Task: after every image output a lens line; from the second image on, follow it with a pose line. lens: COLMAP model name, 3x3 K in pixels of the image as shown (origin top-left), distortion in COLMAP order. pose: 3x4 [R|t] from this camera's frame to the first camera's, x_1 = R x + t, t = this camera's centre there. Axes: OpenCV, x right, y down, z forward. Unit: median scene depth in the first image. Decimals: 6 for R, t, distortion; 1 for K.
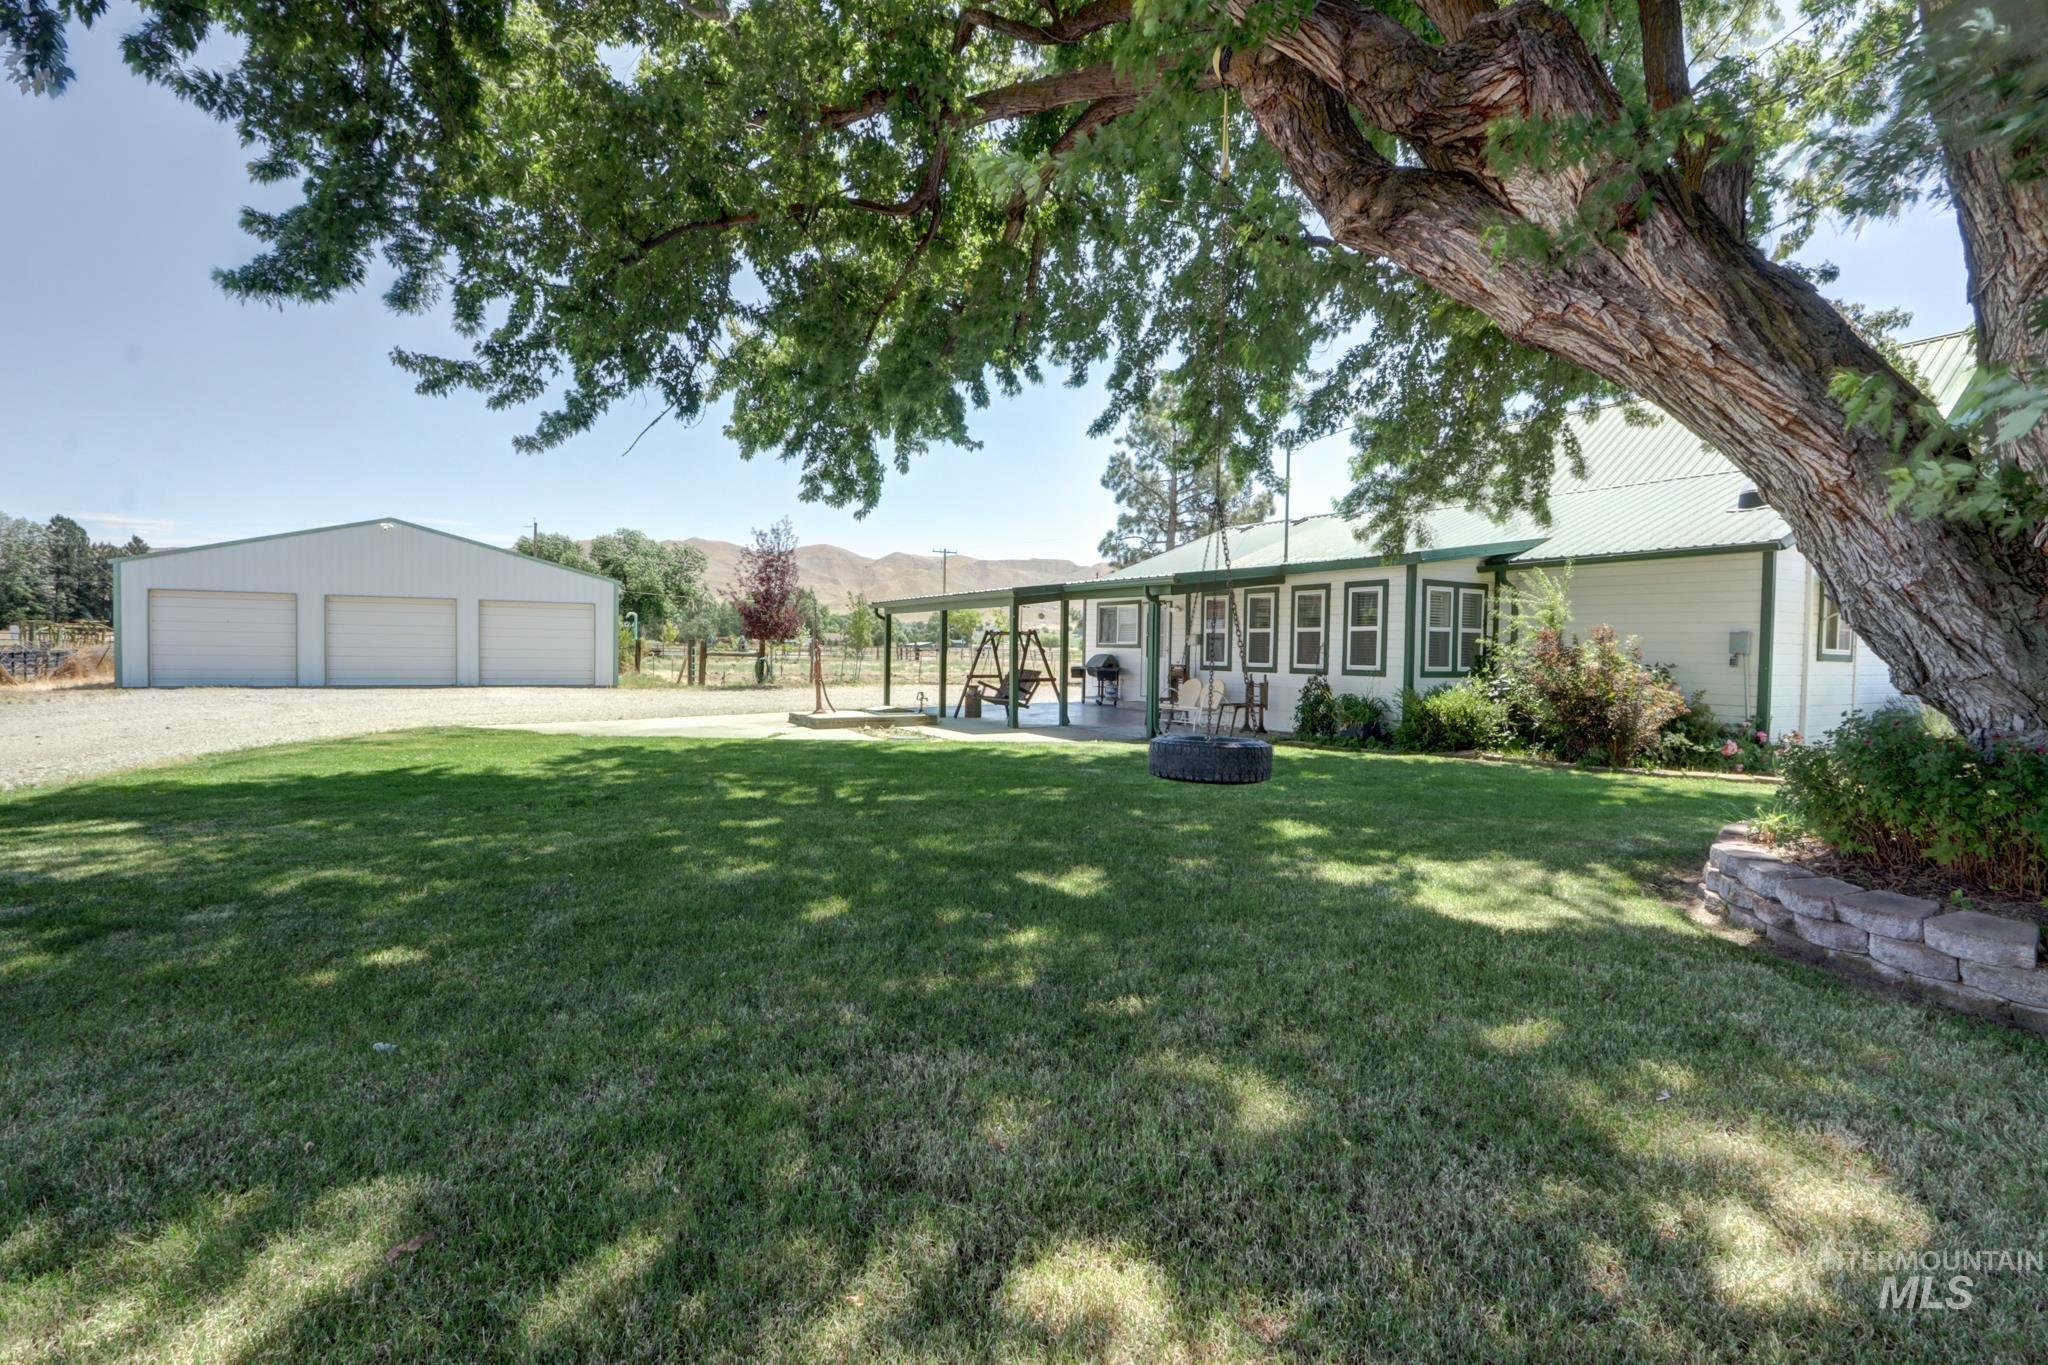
lens RADIAL K [[986.9, 0, 1042.1], [0, 986.9, 676.9], [0, 0, 1]] dist [-0.010401, 0.001278]
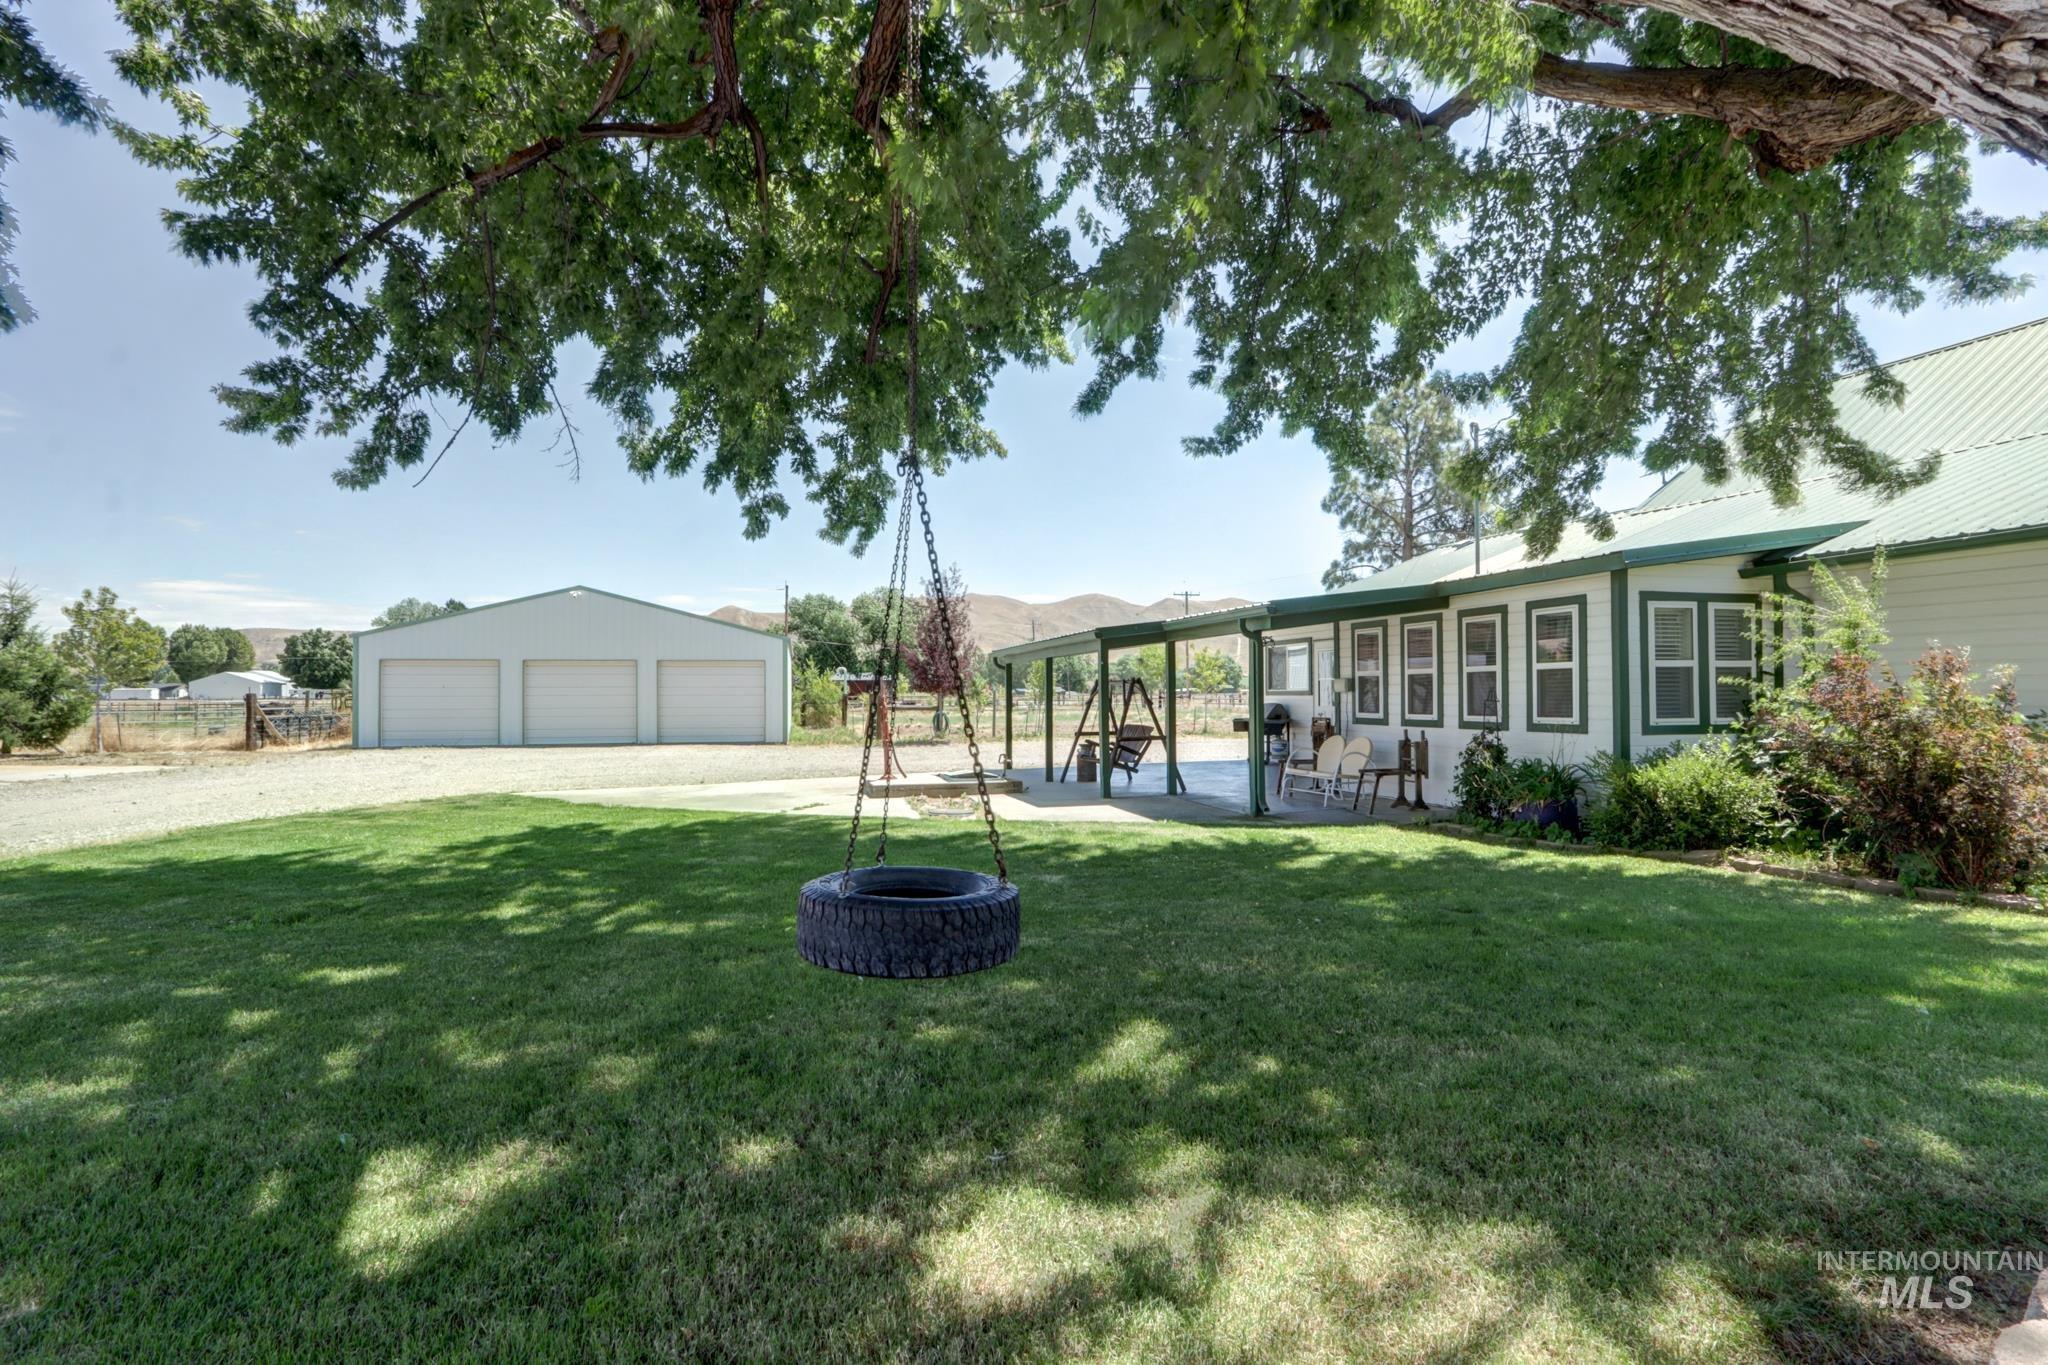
lens RADIAL K [[951.9, 0, 1078.9], [0, 951.9, 680.0], [0, 0, 1]] dist [0.014726, -0.019815]
pose [[0.953906, -0.023622, -0.299176, 0.192598], [0.010871, 0.998963, -0.044216, -0.011347], [0.299910, 0.038925, 0.953173, 0.229762]]
